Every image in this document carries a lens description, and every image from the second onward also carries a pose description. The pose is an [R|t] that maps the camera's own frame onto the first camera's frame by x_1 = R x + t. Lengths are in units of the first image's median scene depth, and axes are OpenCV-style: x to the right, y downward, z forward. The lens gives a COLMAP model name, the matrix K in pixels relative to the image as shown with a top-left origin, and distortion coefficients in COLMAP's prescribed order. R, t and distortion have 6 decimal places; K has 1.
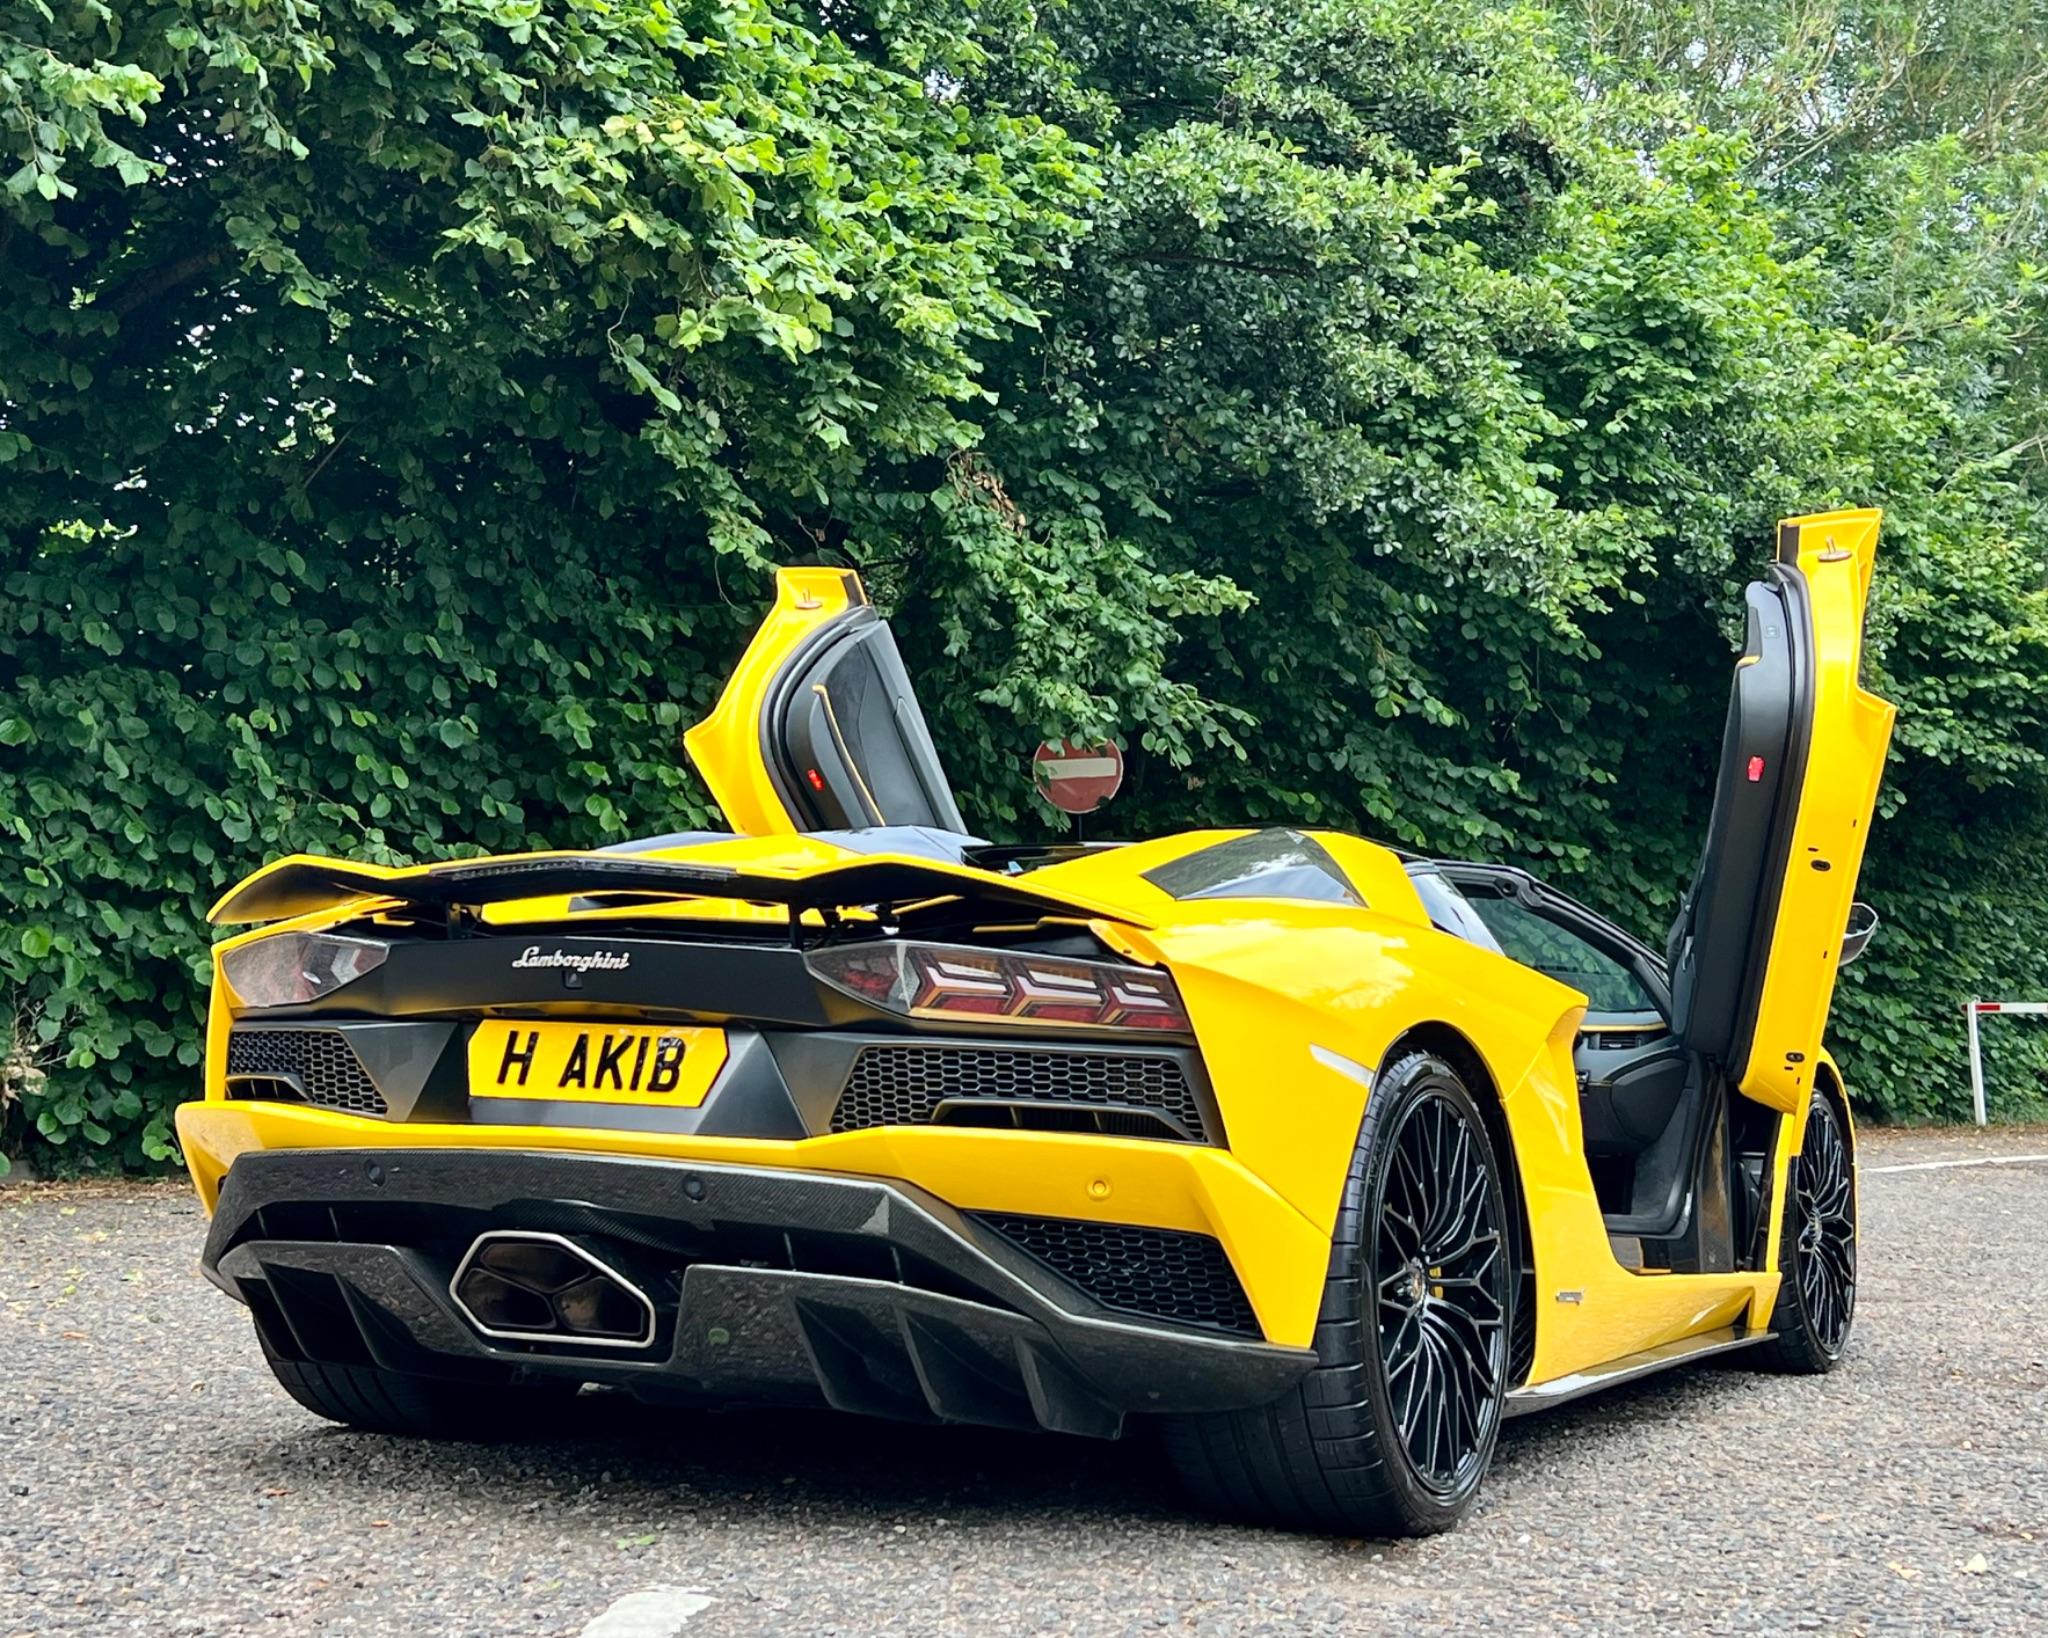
lens RADIAL K [[2962.8, 0, 1063.6], [0, 2962.8, 743.0], [0, 0, 1]] dist [0.103989, -0.419805]
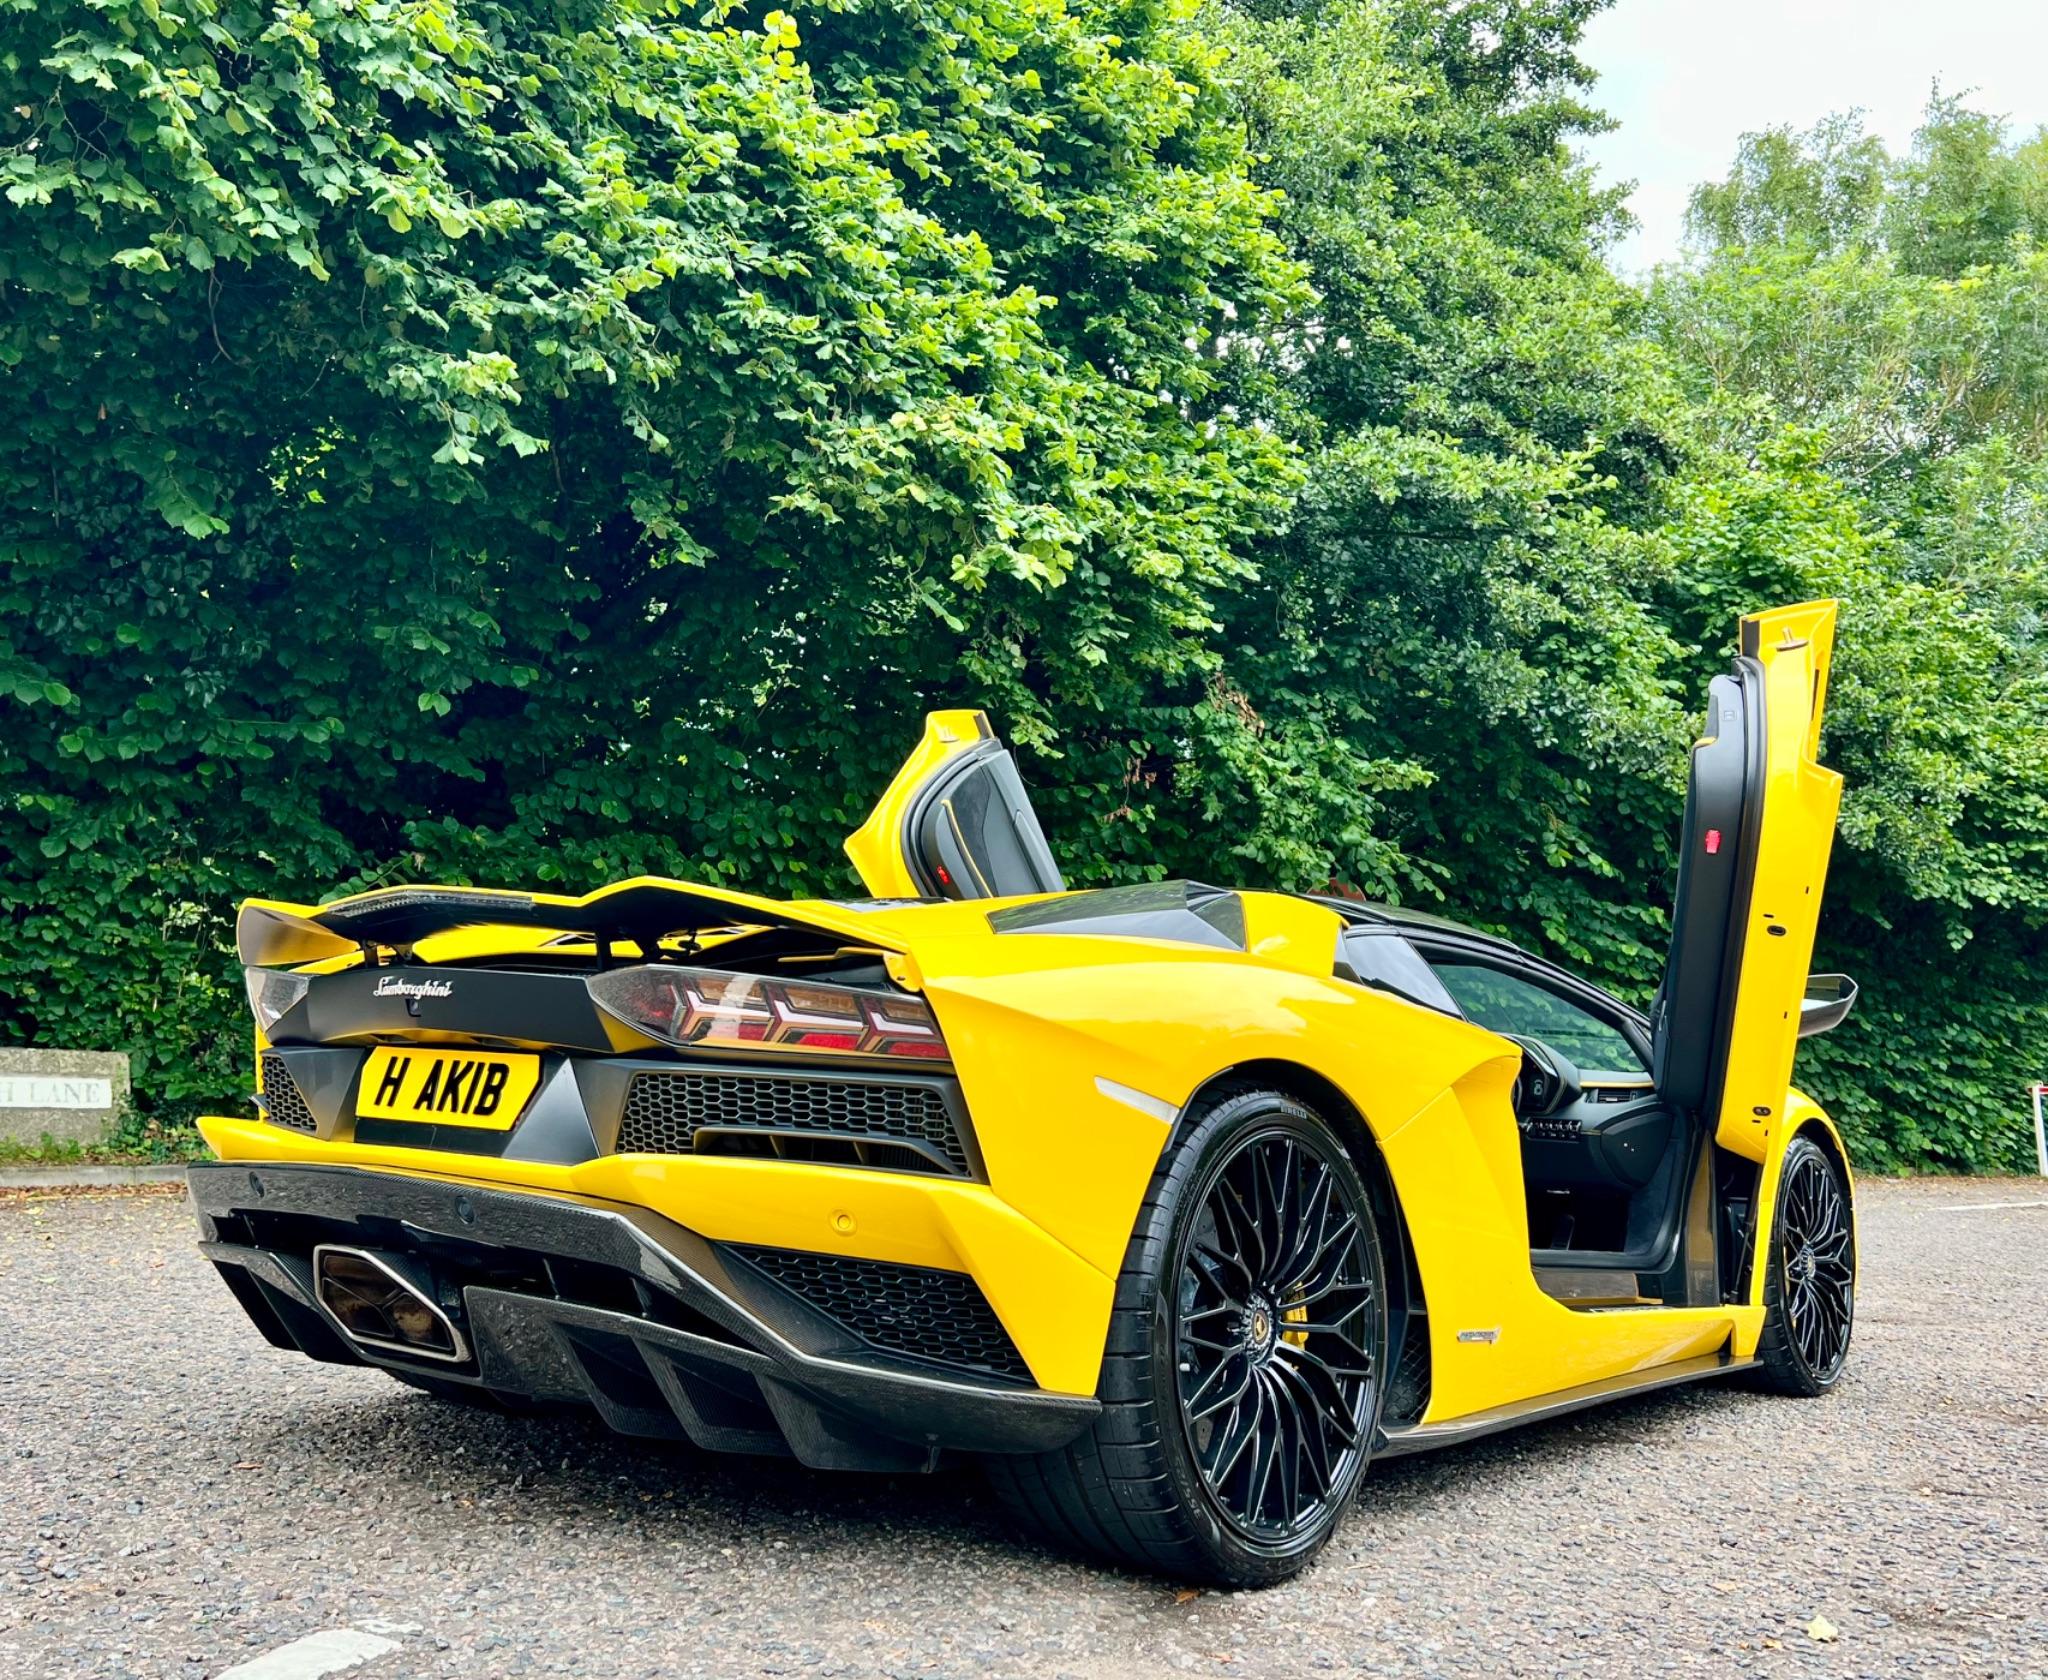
lens RADIAL K [[1840.6, 0, 990.5], [0, 1840.6, 897.2], [0, 0, 1]] dist [0.008148, -0.030583]
pose [[0.973848, -0.008073, -0.227056, 0.064489], [0.005362, 0.999907, -0.012555, 0.017952], [0.227136, 0.011009, 0.973801, 0.146889]]
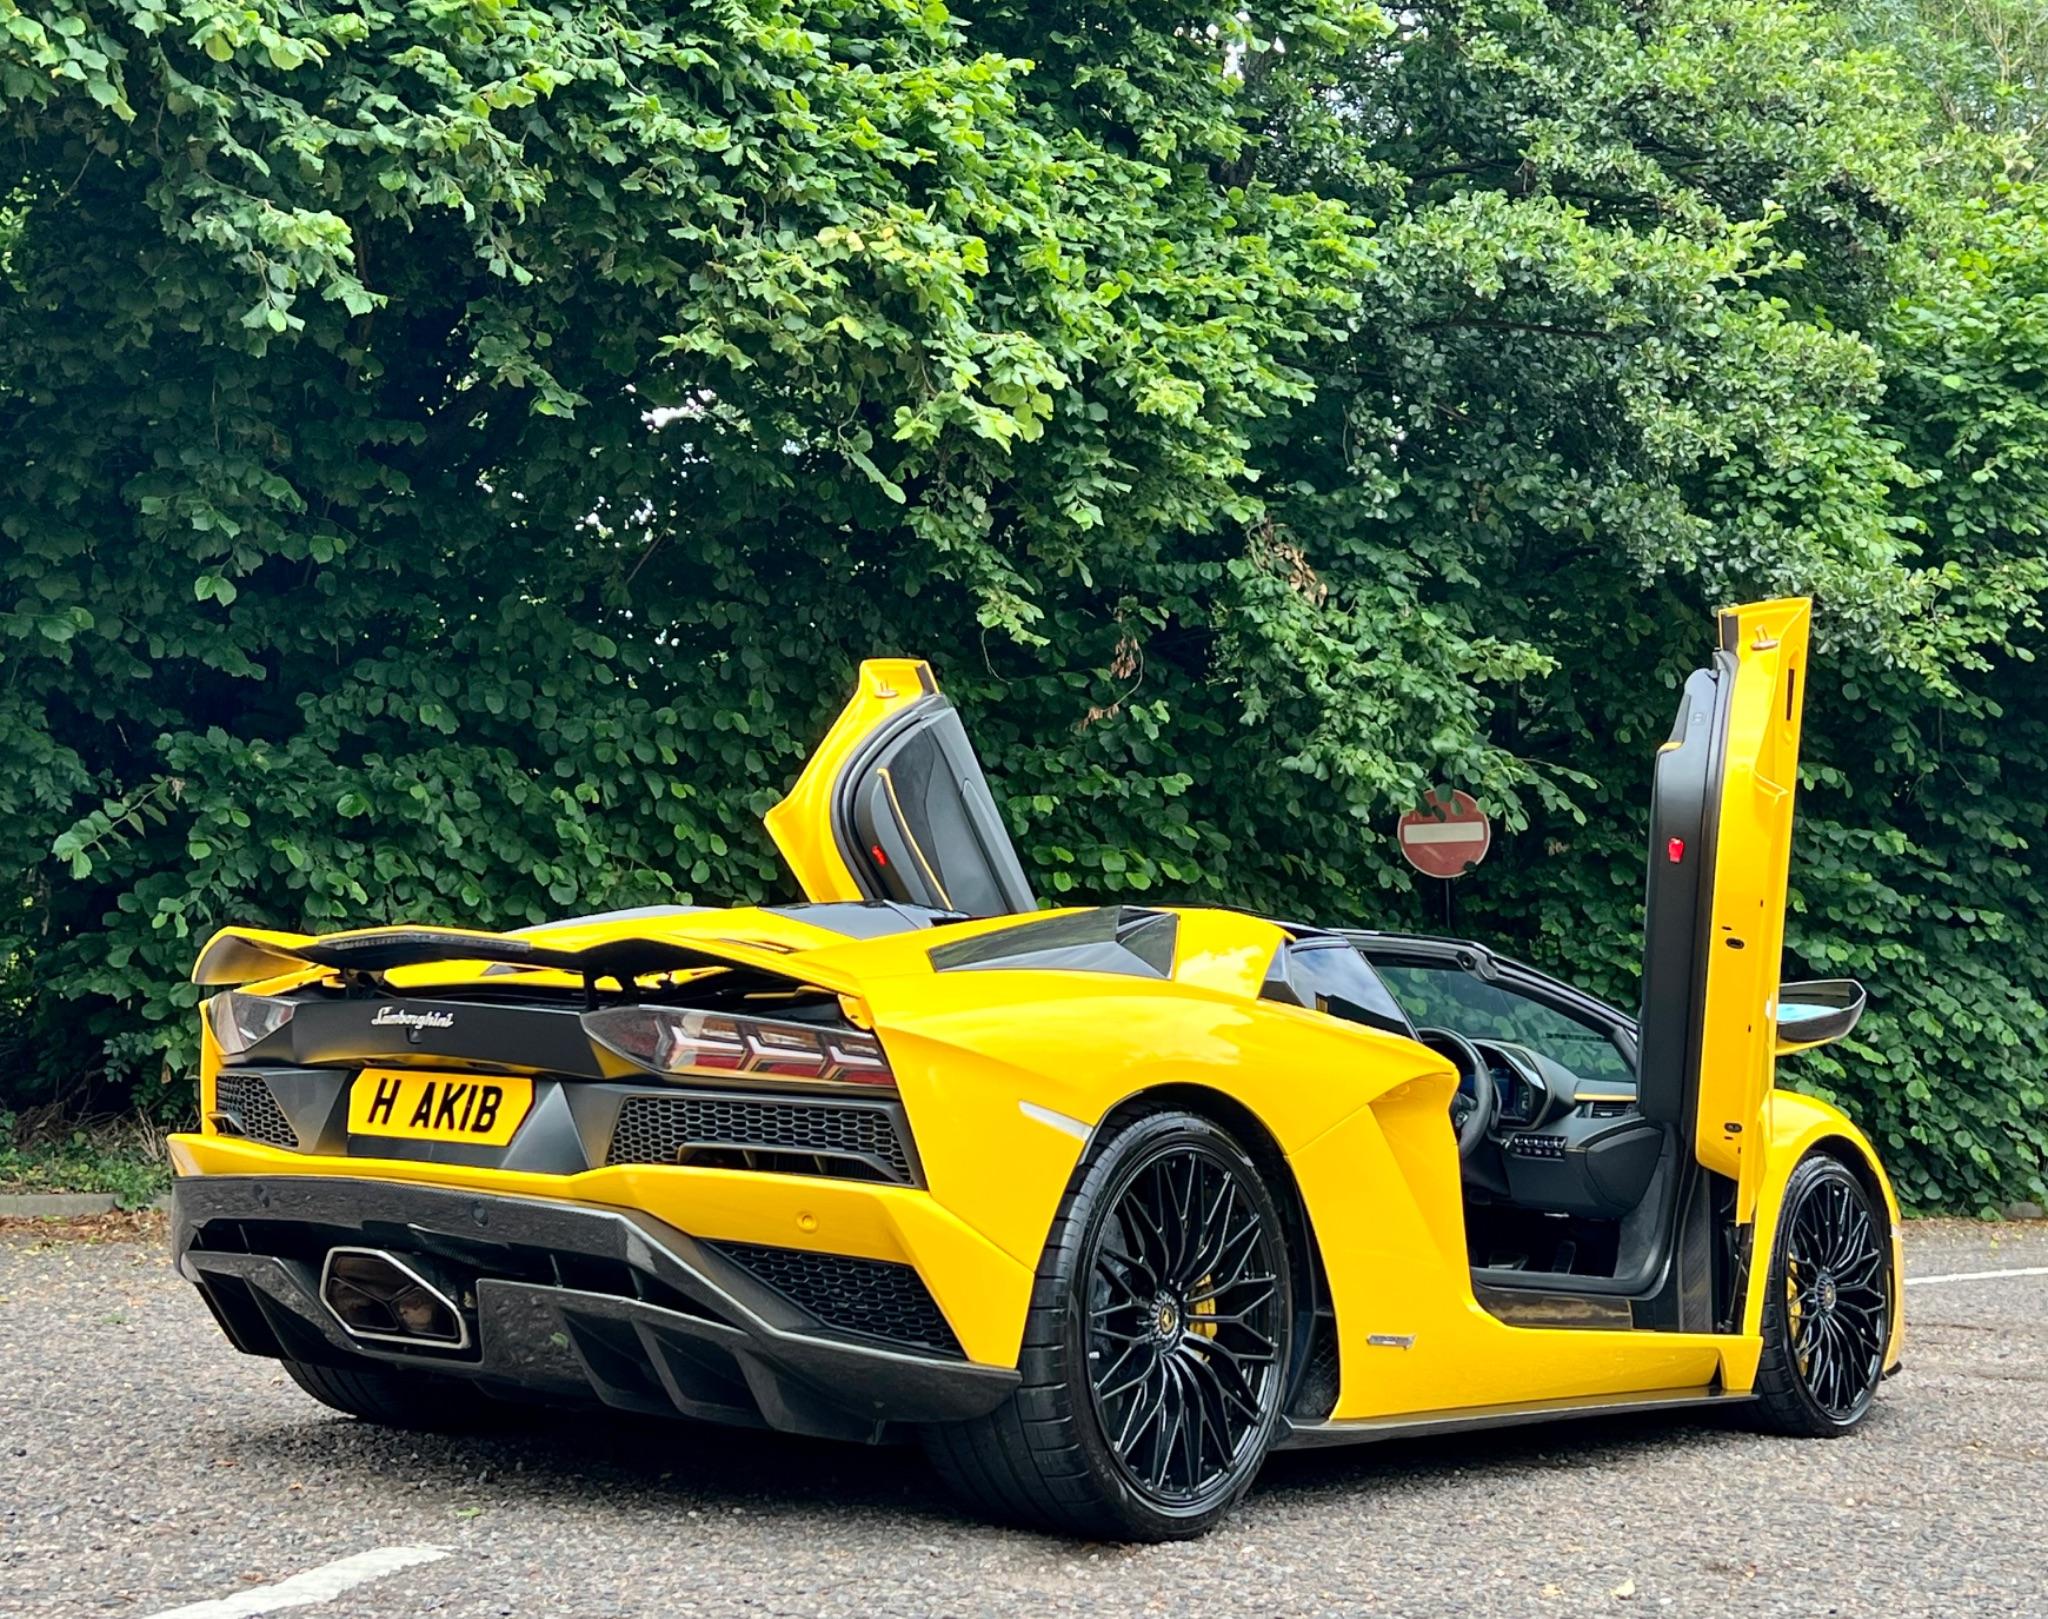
lens RADIAL K [[3062.8, 0, 1021.9], [0, 3062.8, 830.7], [0, 0, 1]] dist [0.053570, -0.000418]
pose [[0.978352, -0.001209, -0.206943, 0.114243], [0.003348, 0.999945, 0.009985, -0.004507], [0.206919, -0.010462, 0.978302, -0.048810]]
